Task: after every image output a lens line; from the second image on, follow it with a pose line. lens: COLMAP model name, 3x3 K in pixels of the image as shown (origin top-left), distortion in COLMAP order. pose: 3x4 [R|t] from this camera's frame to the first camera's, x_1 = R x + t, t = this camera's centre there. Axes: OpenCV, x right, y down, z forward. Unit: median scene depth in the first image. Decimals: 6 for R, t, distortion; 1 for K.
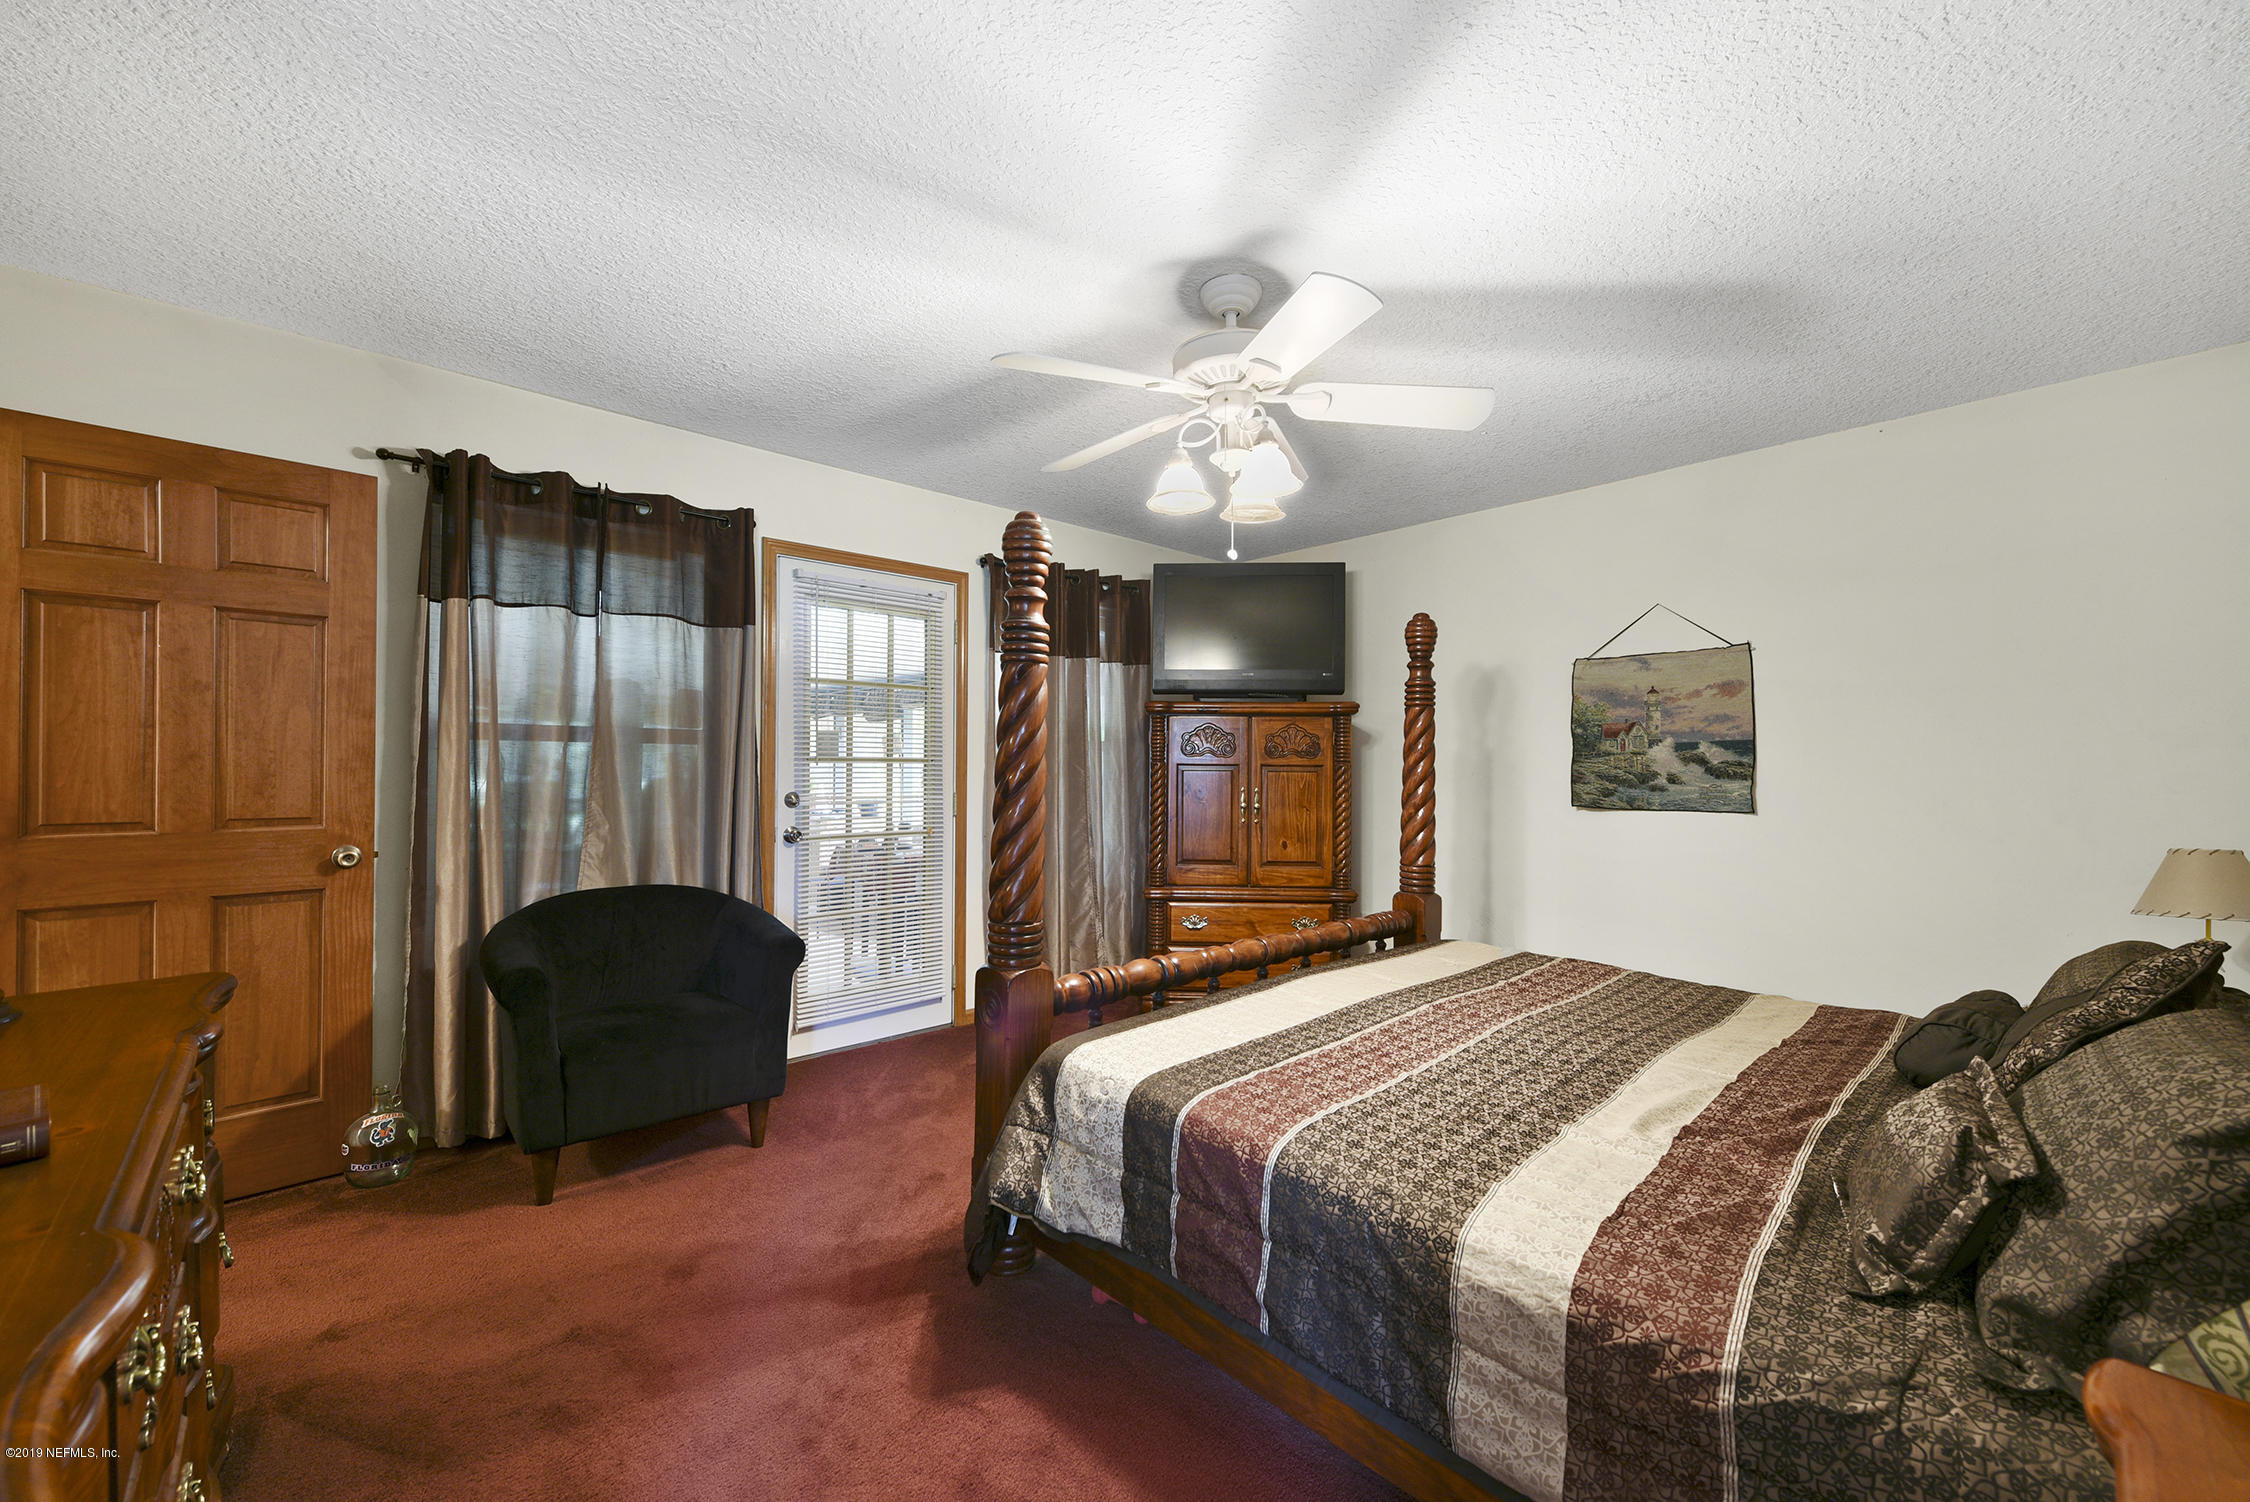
lens RADIAL K [[880.3, 0, 1125.0], [0, 880.3, 751.0], [0, 0, 1]] dist [0.001827, -0.000008]
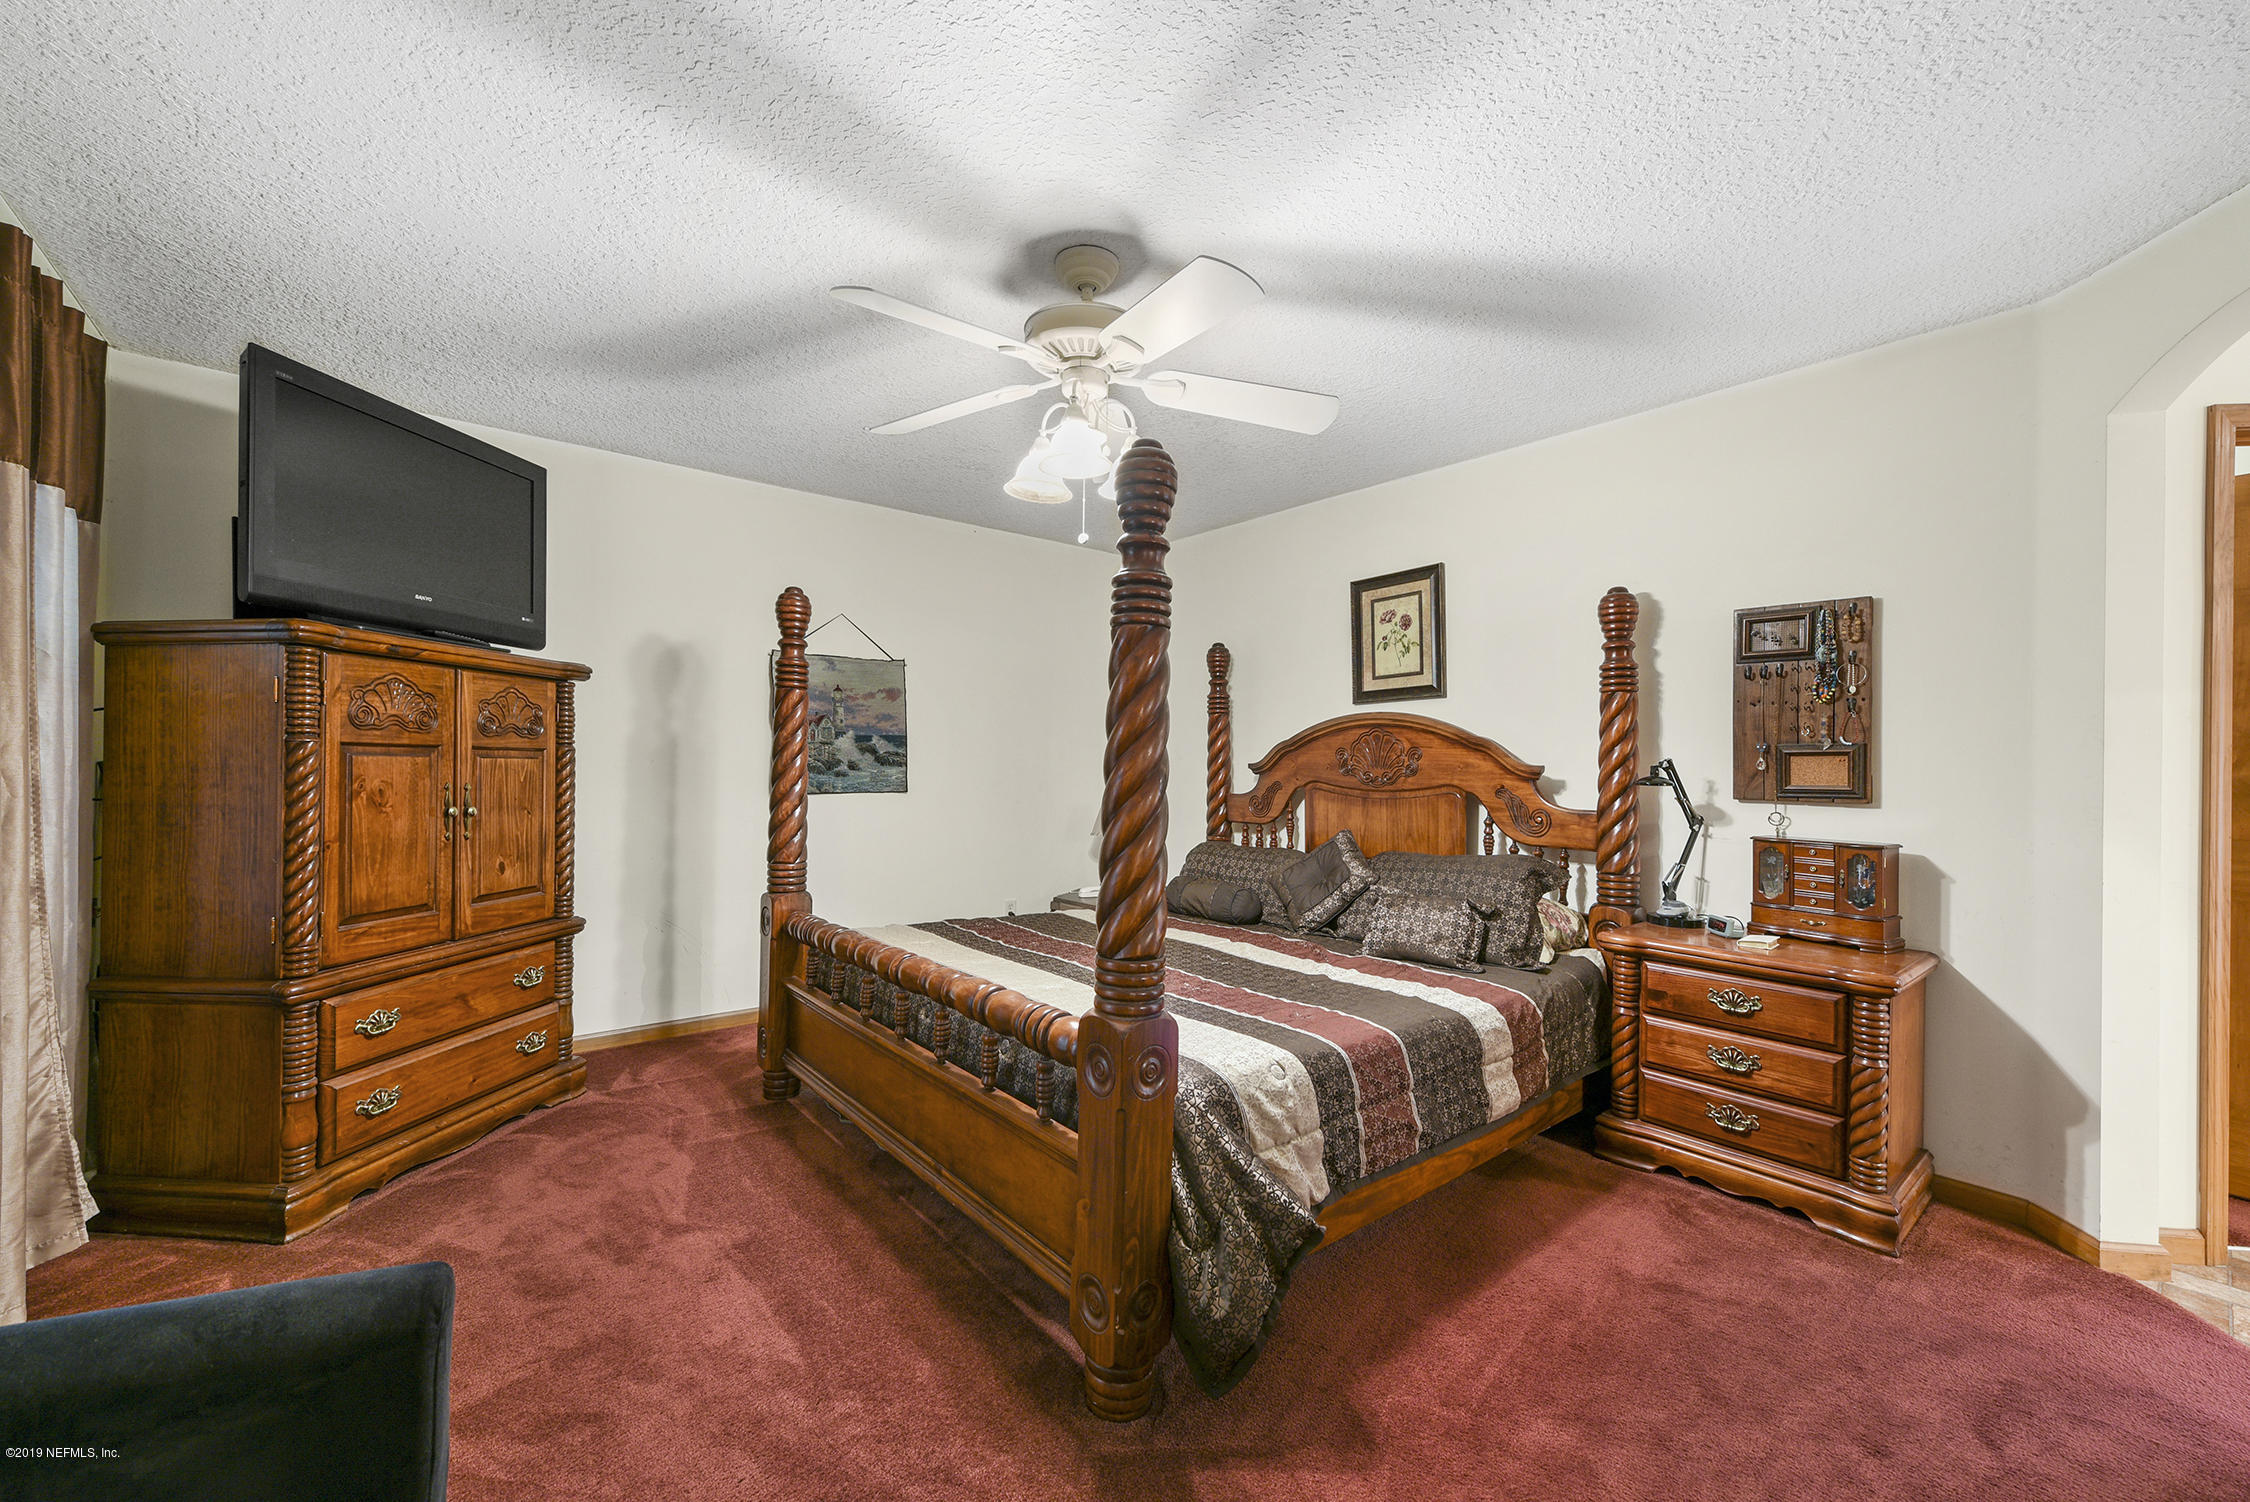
lens RADIAL K [[880.3, 0, 1125.0], [0, 880.3, 751.0], [0, 0, 1]] dist [0.001827, -0.000008]
pose [[0.060746, 0.010501, 0.998098, -0.531906], [-0.030873, 0.999486, -0.008636, 0.010886], [-0.997676, -0.030290, 0.061039, 0.565133]]
